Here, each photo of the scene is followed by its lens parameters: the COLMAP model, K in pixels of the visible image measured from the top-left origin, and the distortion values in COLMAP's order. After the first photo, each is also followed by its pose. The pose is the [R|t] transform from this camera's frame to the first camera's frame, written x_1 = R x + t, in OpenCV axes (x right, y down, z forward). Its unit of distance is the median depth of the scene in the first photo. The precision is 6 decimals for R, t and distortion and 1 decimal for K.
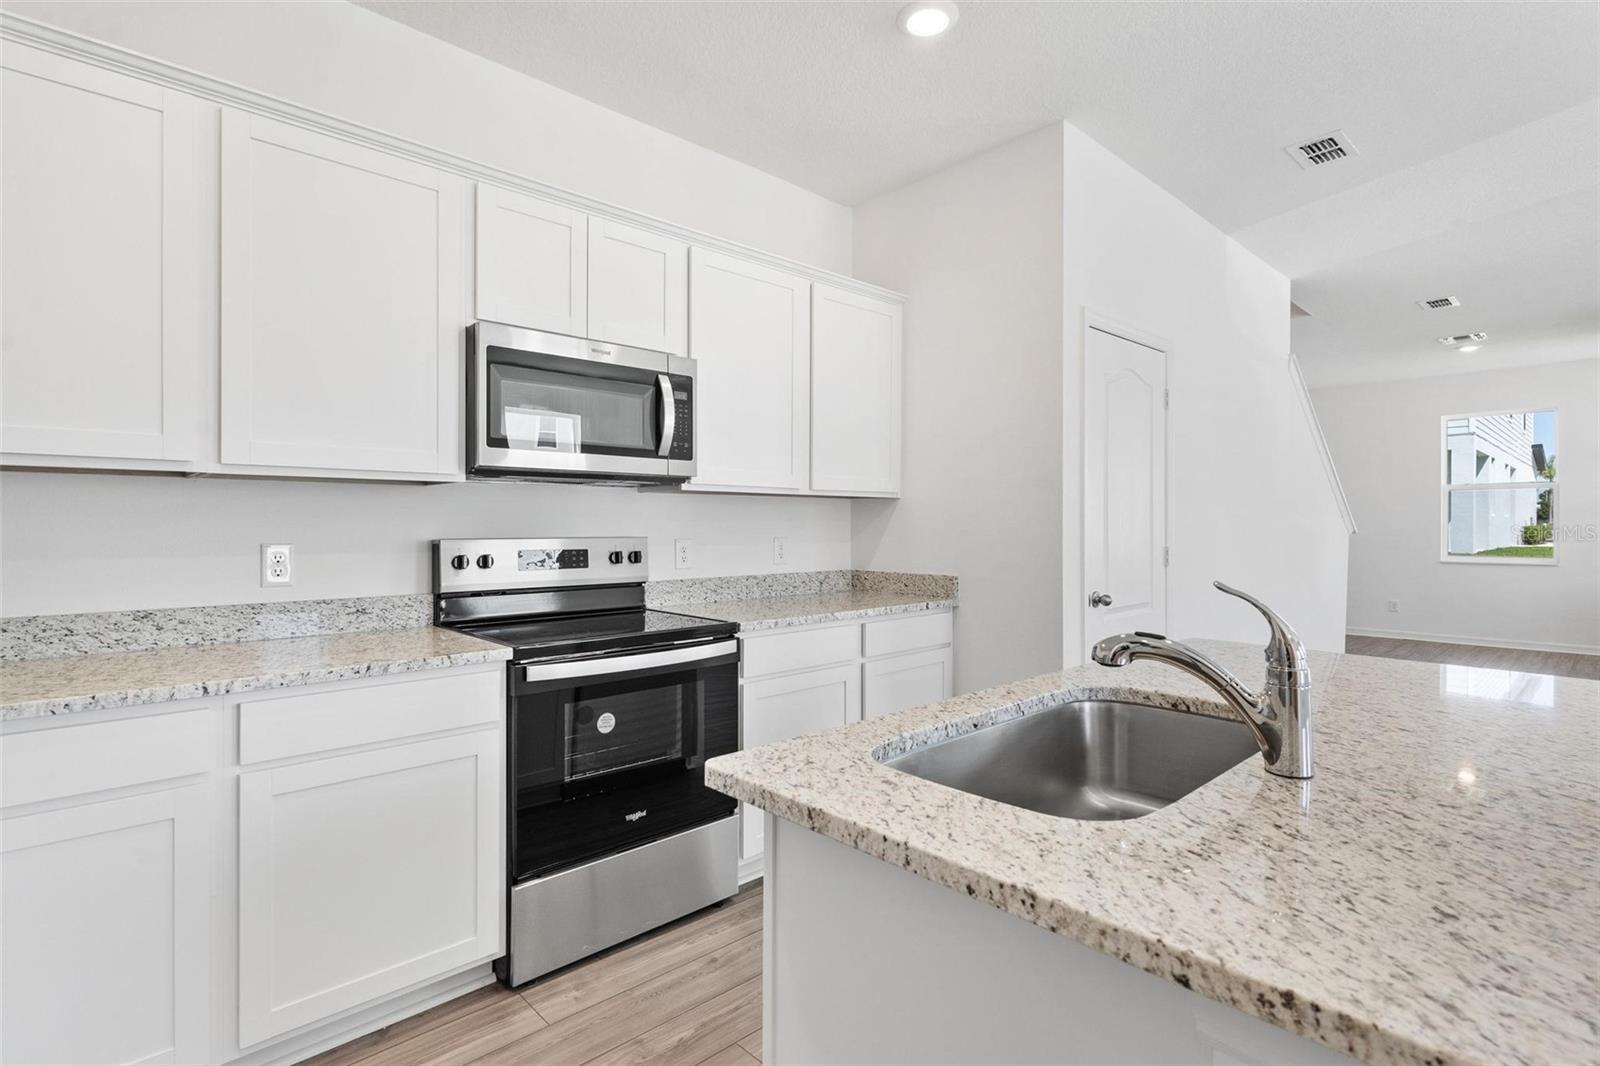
lens RADIAL K [[776.7, 0, 794.6], [0, 776.7, 522.6], [0, 0, 1]] dist [0.001542, 0.000255]
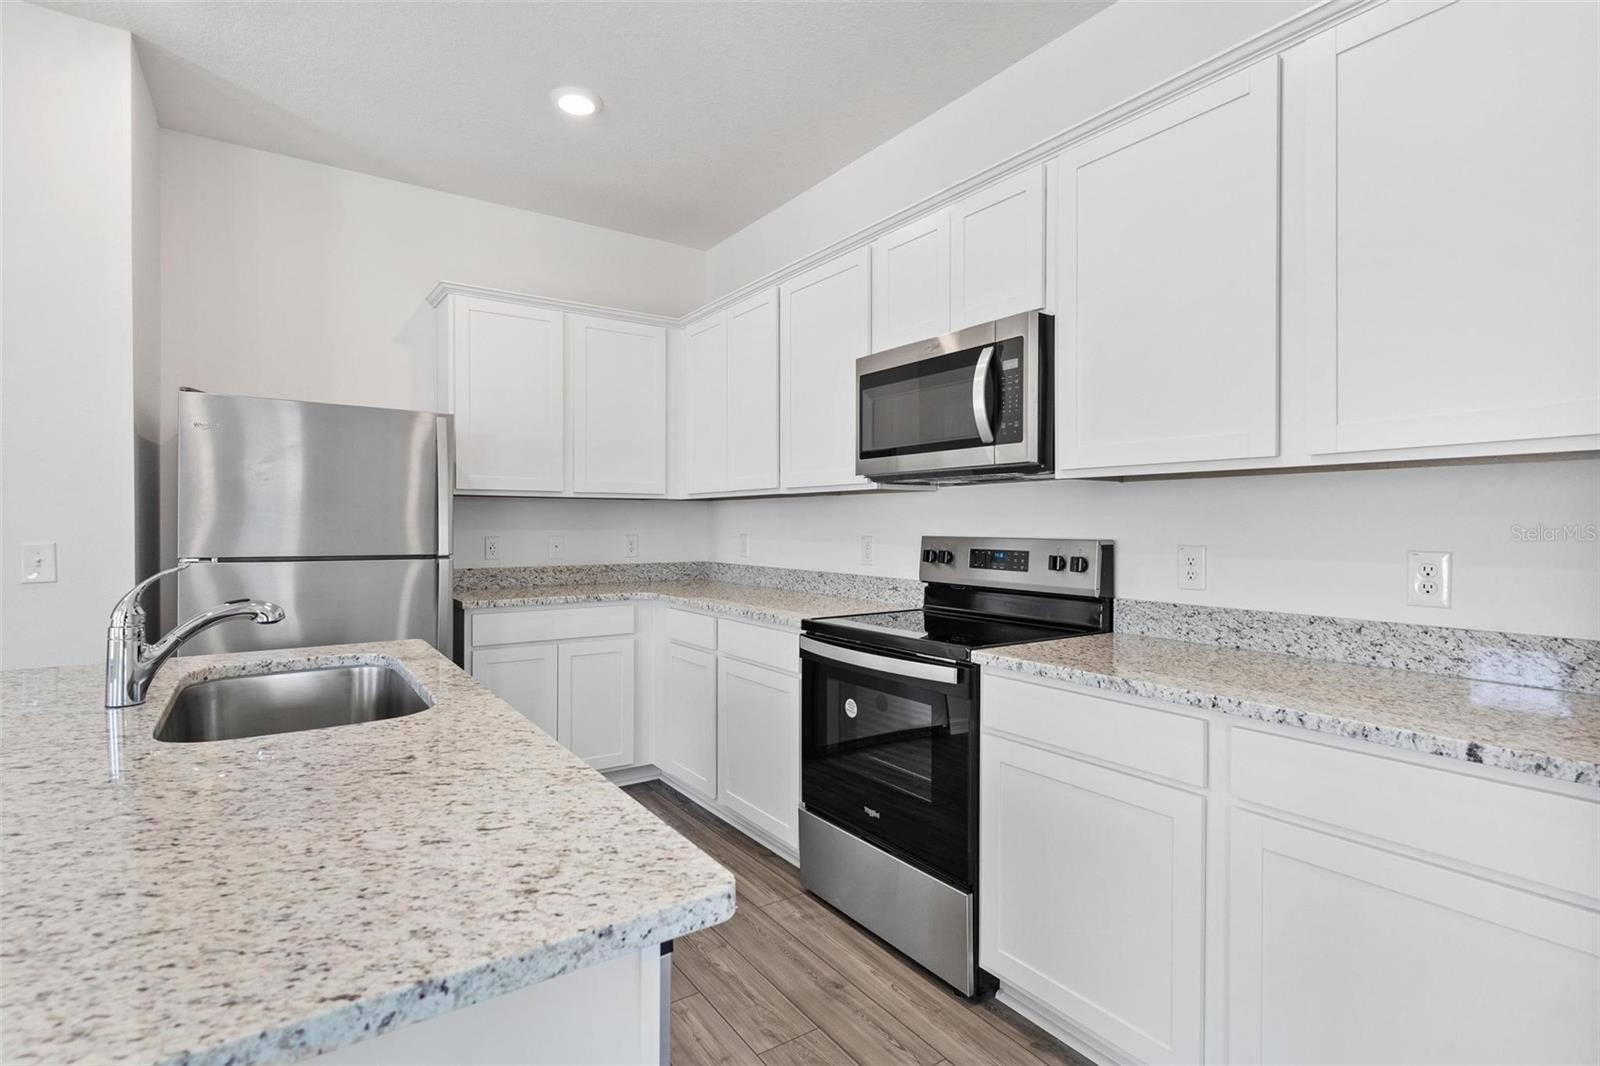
lens RADIAL K [[777.2, 0, 795.8], [0, 777.2, 528.9], [0, 0, 1]] dist [0.002933, 0.000123]
pose [[-0.146291, 0.005877, -0.989224, 0.751360], [-0.000793, 0.999981, 0.006059, 0.003692], [0.989241, 0.001671, -0.146283, 0.979982]]
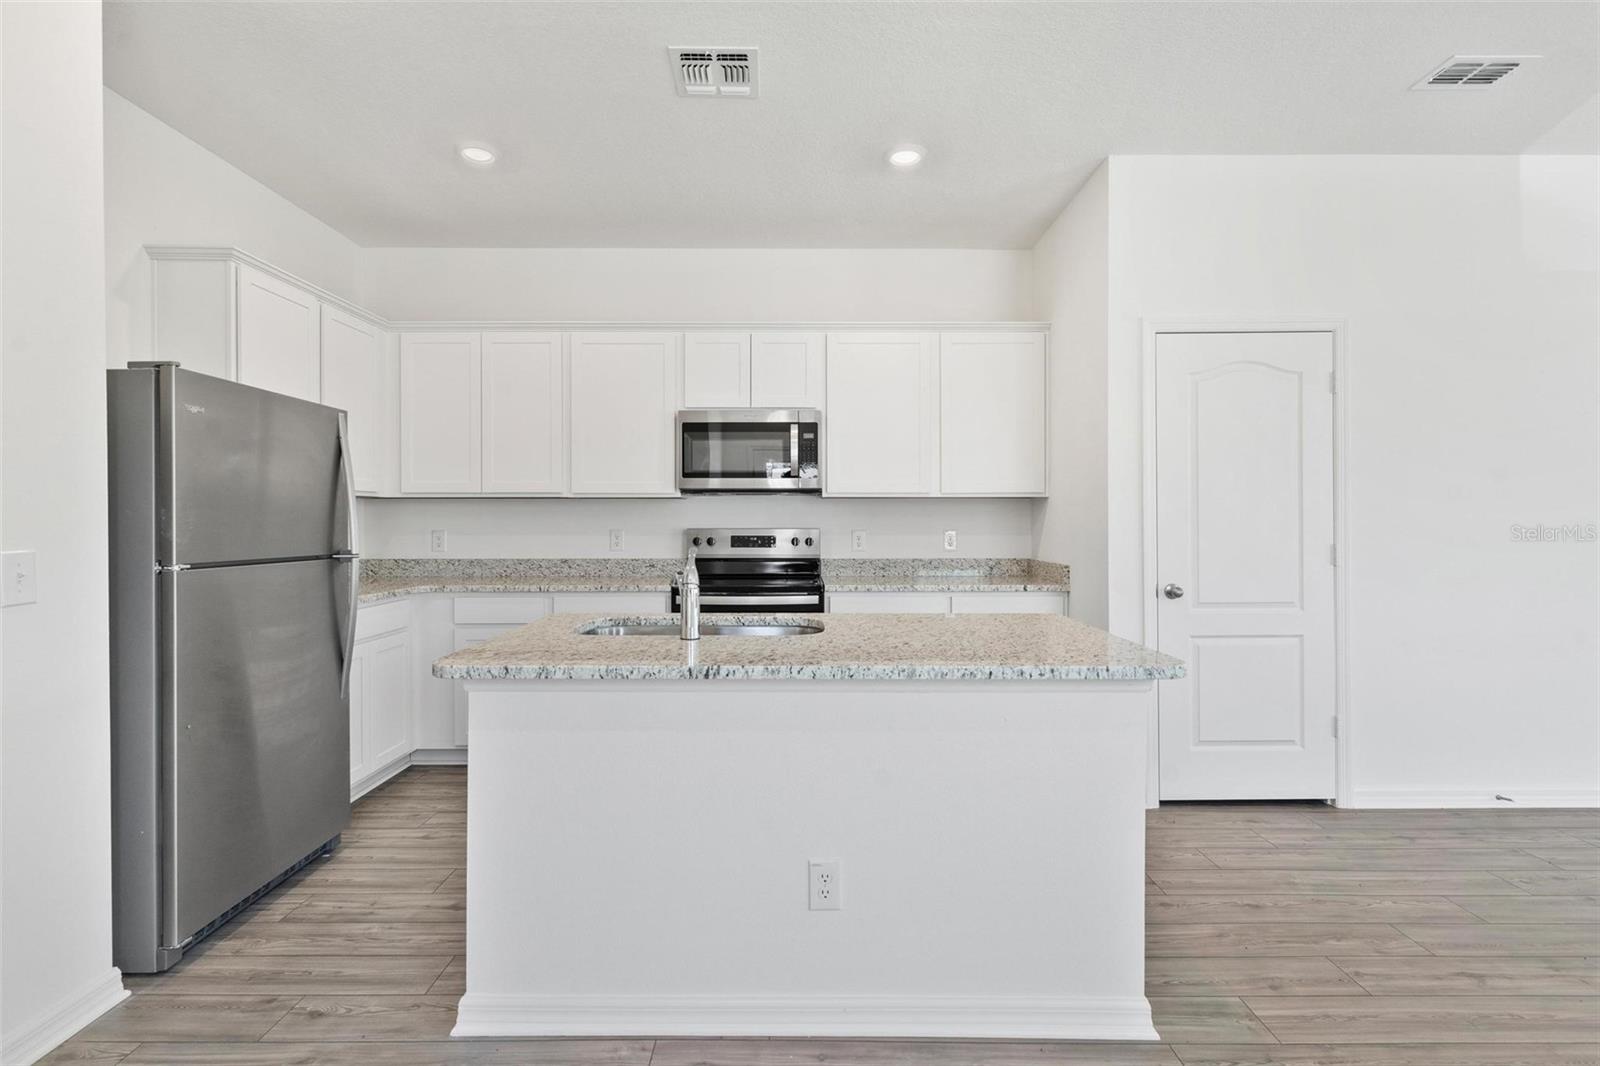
lens RADIAL K [[766.6, 0, 802.0], [0, 766.6, 519.6], [0, 0, 1]] dist [0.001185, 0.000038]
pose [[0.736489, -0.001595, -0.676448, 0.942264], [0.002585, 0.999997, 0.000457, 0.000751], [0.676445, -0.002085, 0.736490, -0.130726]]
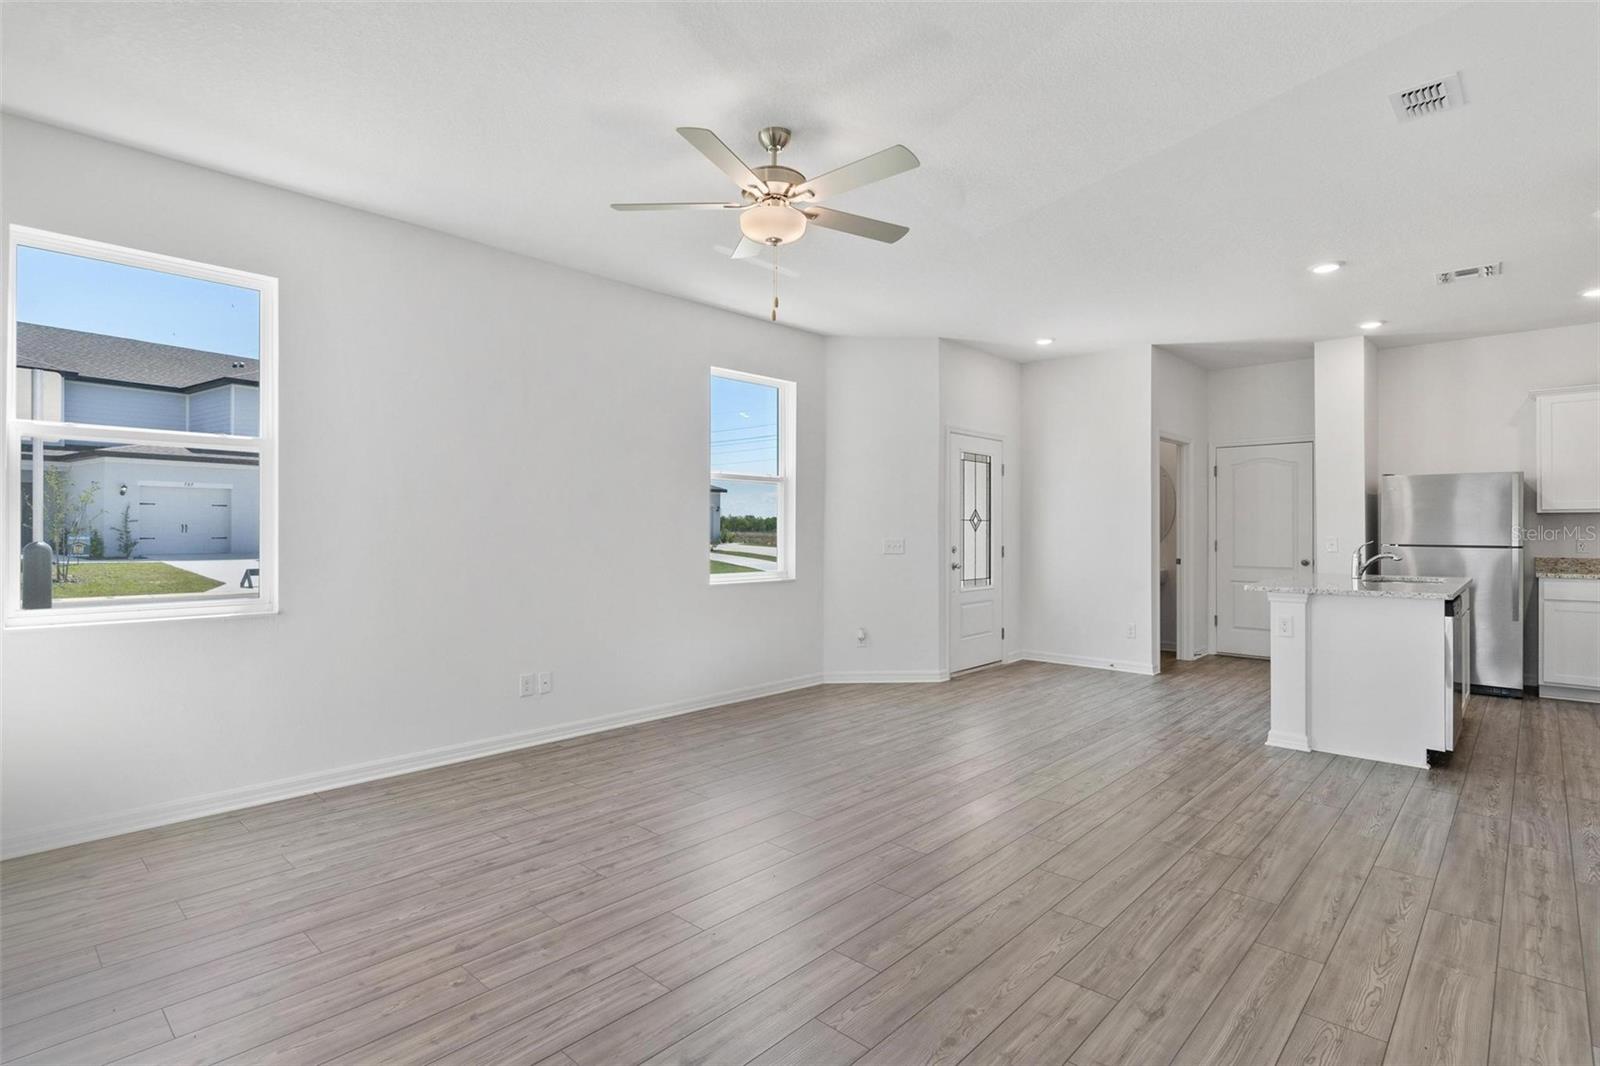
lens RADIAL K [[791.7, 0, 799.8], [0, 791.7, 522.3], [0, 0, 1]] dist [-0.000999, 0.001075]
pose [[-0.997147, -0.001928, -0.075454, 1.926717], [-0.001201, 0.999952, -0.009677, 0.005455], [0.075470, -0.009559, -0.997102, 2.440096]]
